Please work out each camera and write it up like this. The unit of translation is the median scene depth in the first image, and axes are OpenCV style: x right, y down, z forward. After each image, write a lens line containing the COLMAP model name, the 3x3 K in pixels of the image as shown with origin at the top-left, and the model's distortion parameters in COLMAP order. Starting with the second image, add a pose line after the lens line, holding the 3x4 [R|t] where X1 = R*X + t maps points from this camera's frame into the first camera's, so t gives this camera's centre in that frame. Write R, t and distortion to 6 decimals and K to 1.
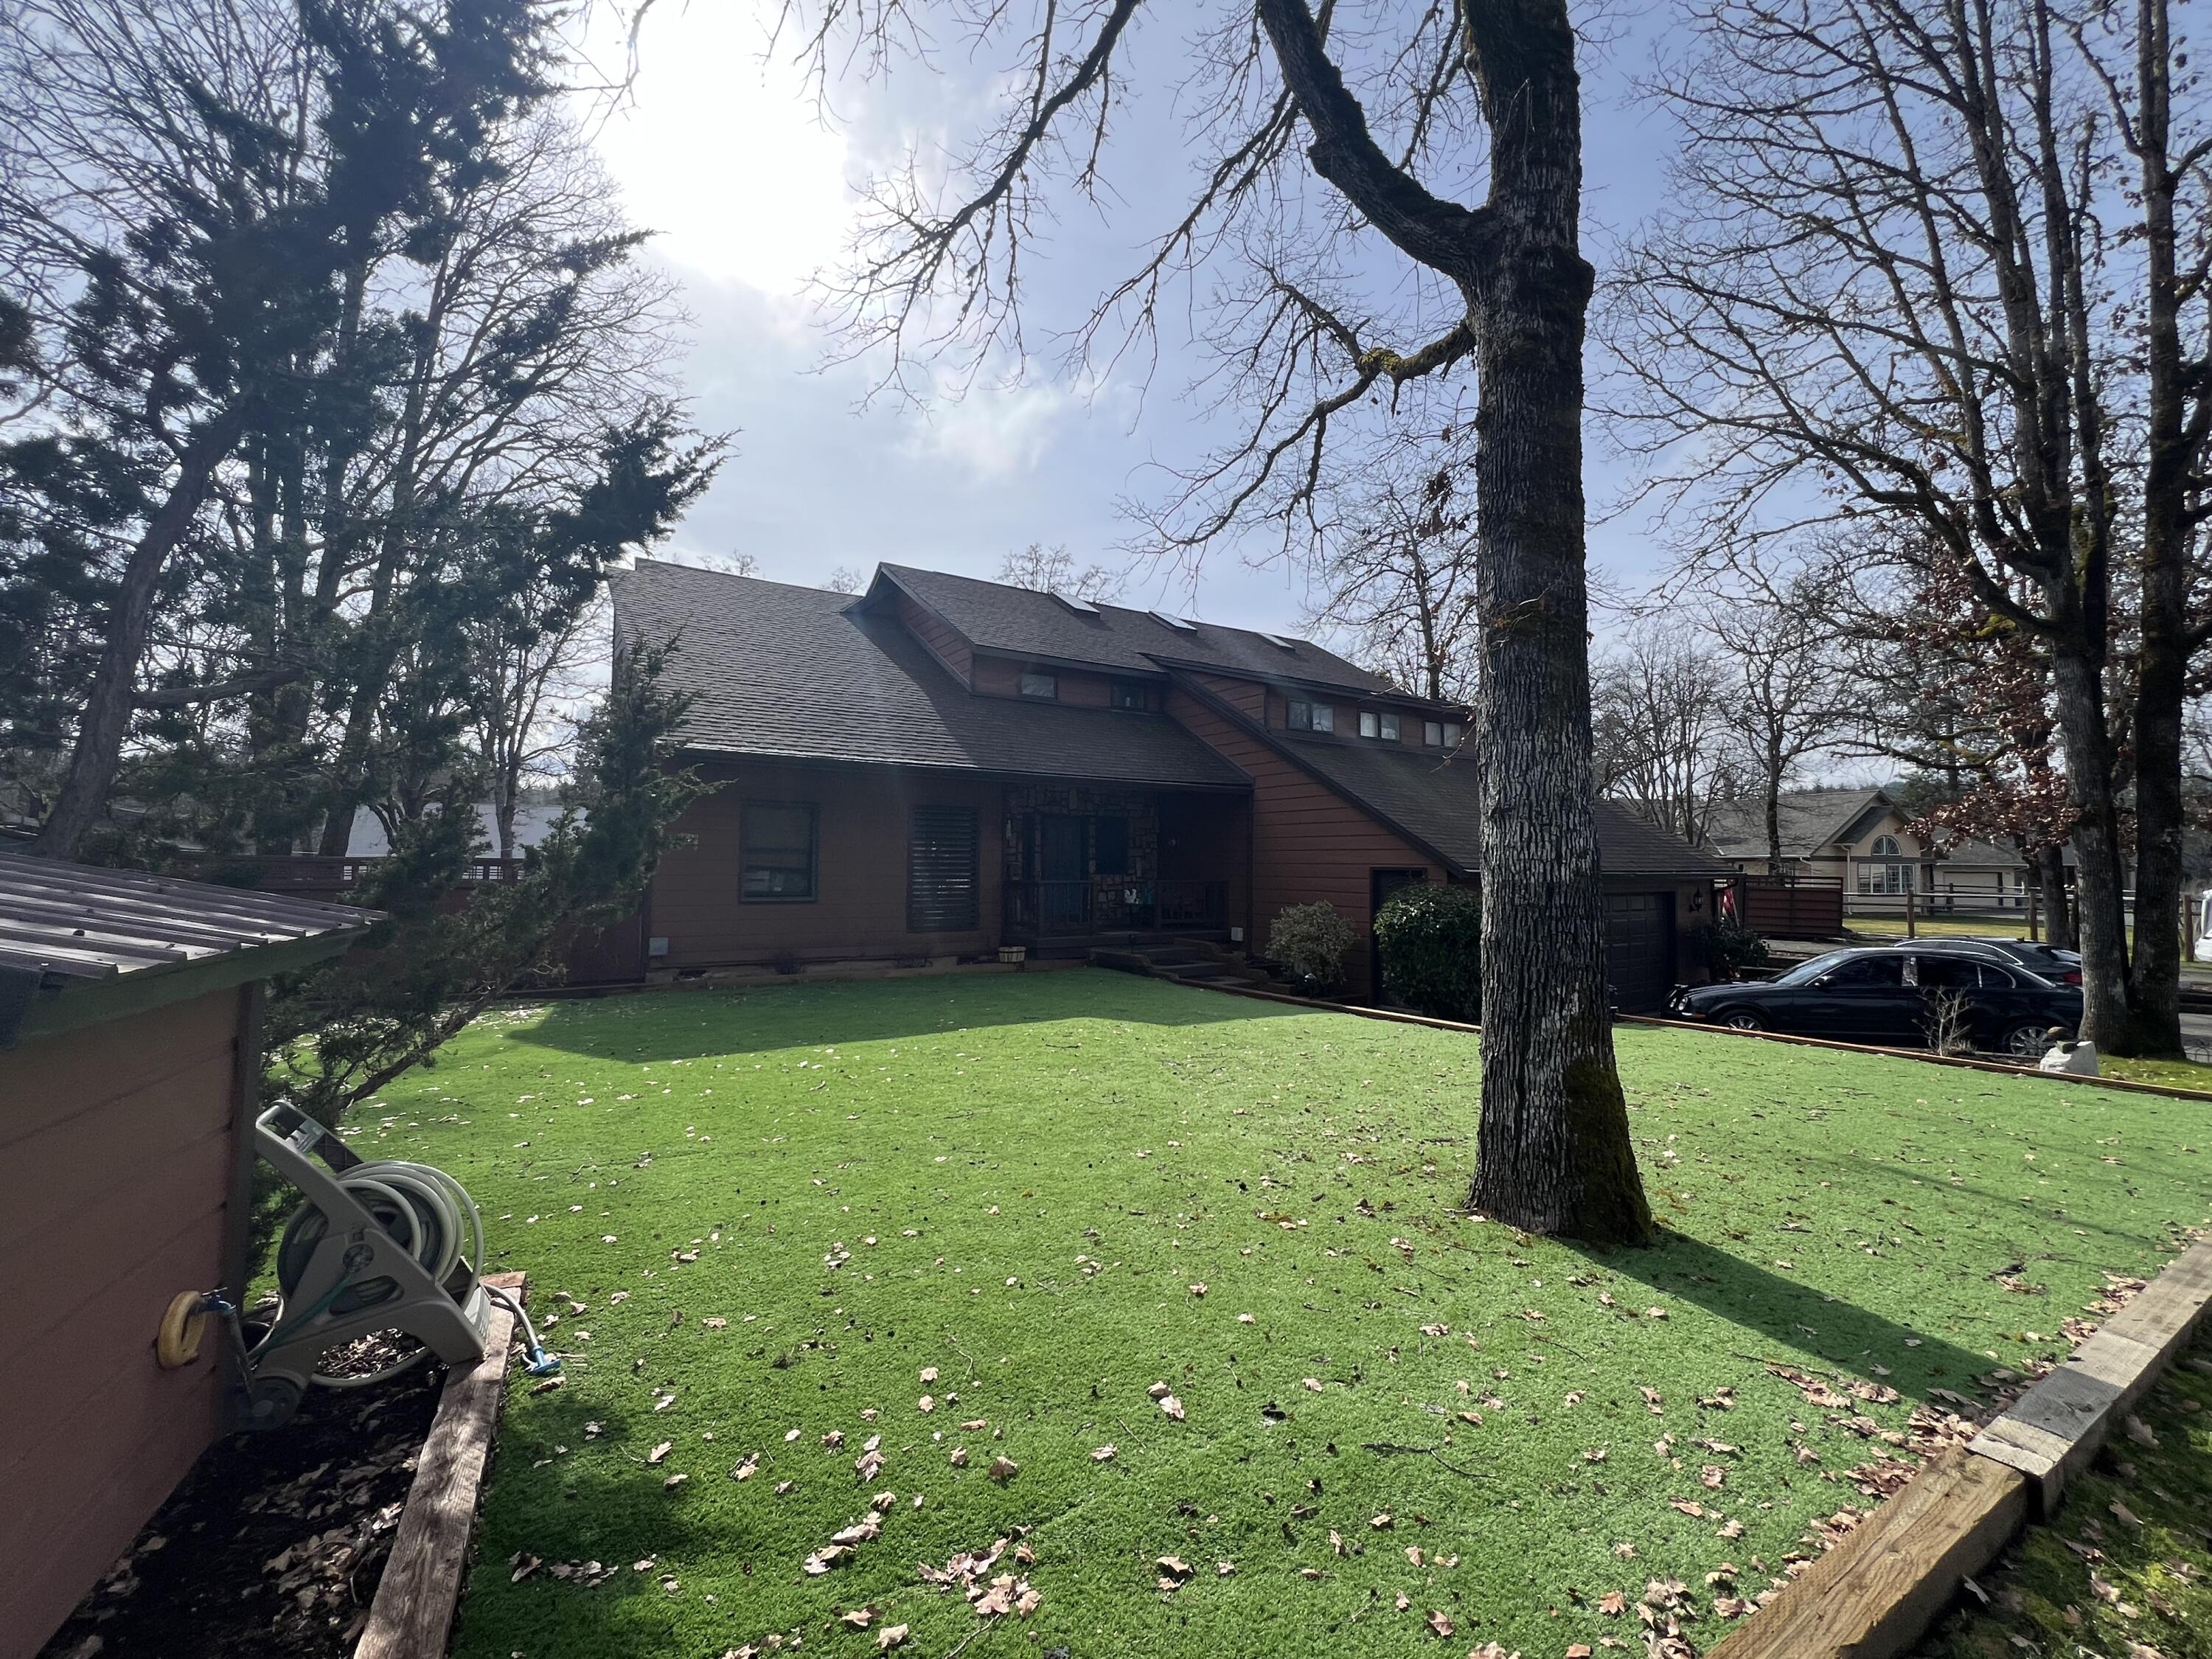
lens RADIAL K [[880.3, 0, 1108.9], [0, 880.3, 822.3], [0, 0, 1]] dist [-0.002437, -0.000202]
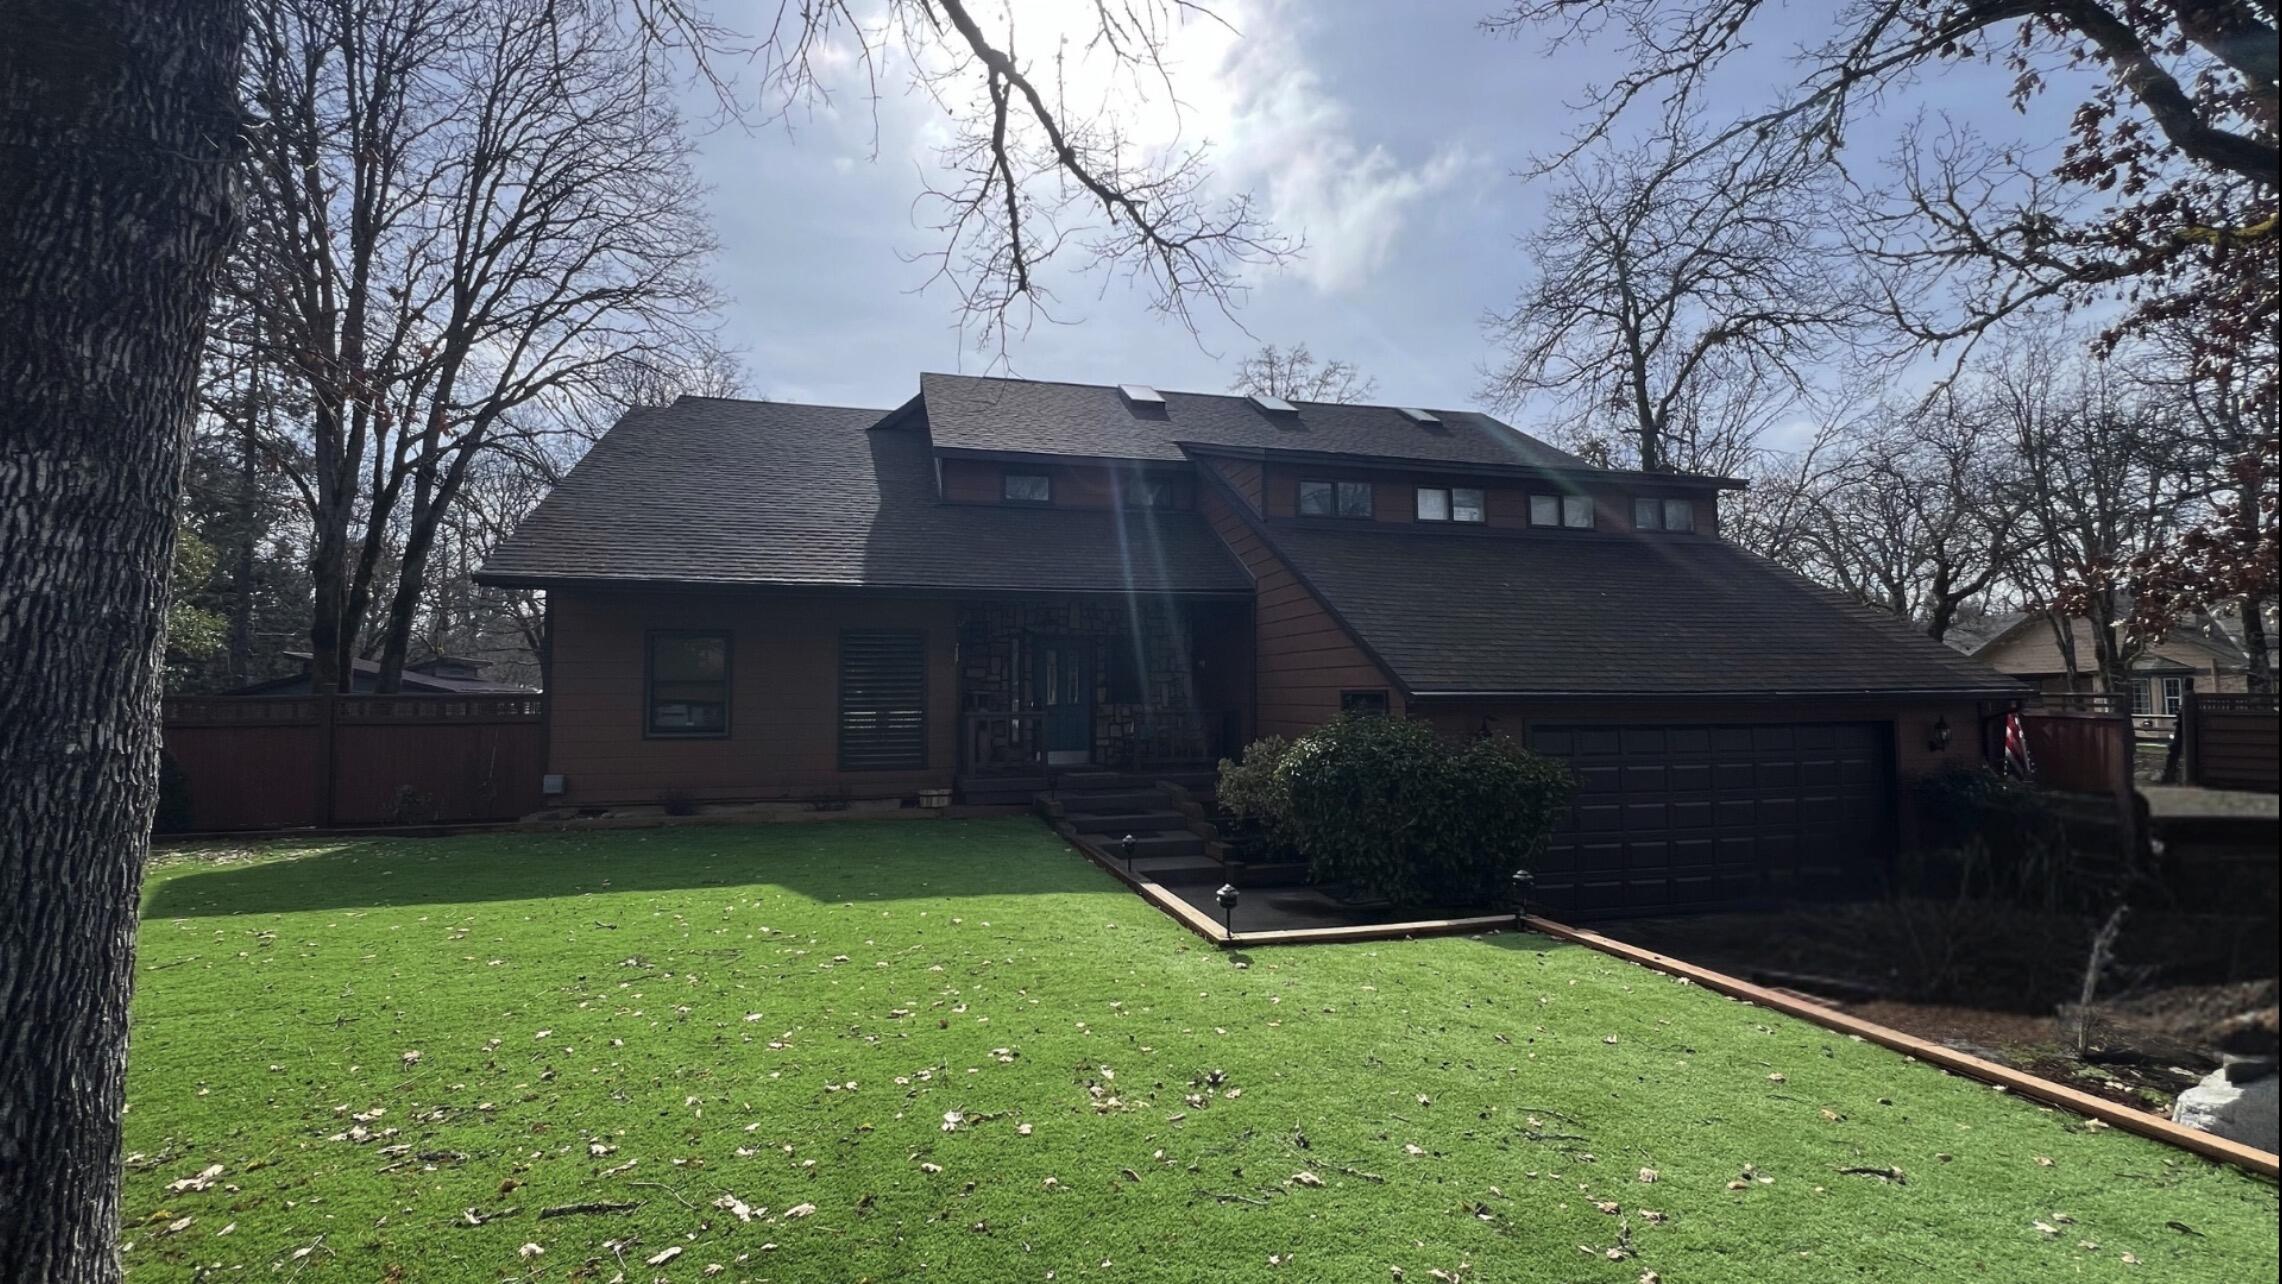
lens RADIAL K [[925.5, 0, 1137.0], [0, 925.5, 645.5], [0, 0, 1]] dist [-0.004054, 0.000144]
pose [[0.954667, -0.029523, -0.296210, 0.287366], [0.027947, 0.999564, -0.009553, 0.012033], [0.296362, 0.000841, 0.955075, 0.158406]]
